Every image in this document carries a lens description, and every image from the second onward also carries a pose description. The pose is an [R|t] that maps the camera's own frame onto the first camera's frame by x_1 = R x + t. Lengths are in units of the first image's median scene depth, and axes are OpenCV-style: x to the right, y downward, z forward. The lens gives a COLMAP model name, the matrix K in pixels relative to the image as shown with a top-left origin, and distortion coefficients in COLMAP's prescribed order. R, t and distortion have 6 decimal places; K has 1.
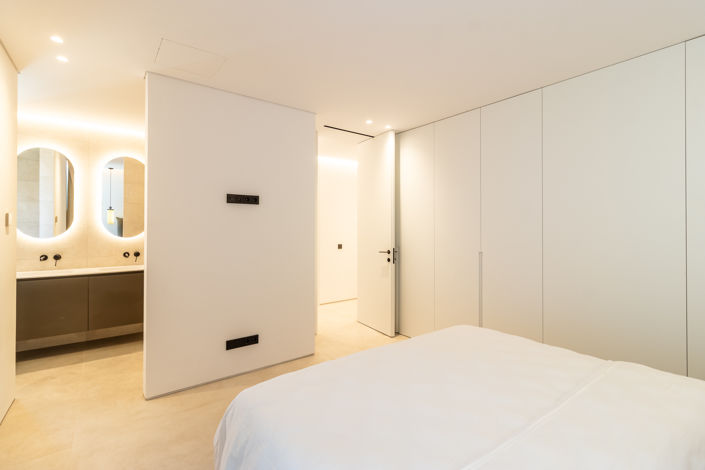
lens RADIAL K [[326.9, 0, 352.3], [0, 326.9, 224.3], [0, 0, 1]] dist [-0.000253, 0.000367]
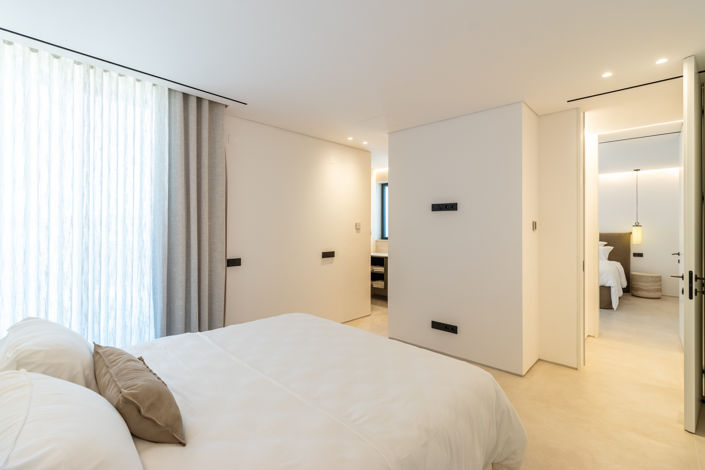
lens RADIAL K [[326.9, 0, 352.3], [0, 326.9, 224.3], [0, 0, 1]] dist [-0.000253, 0.000367]
pose [[0.189328, -0.017572, -0.981757, 0.865352], [0.001803, 0.999844, -0.017548, 0.006952], [0.981912, 0.001552, 0.189330, 0.501632]]
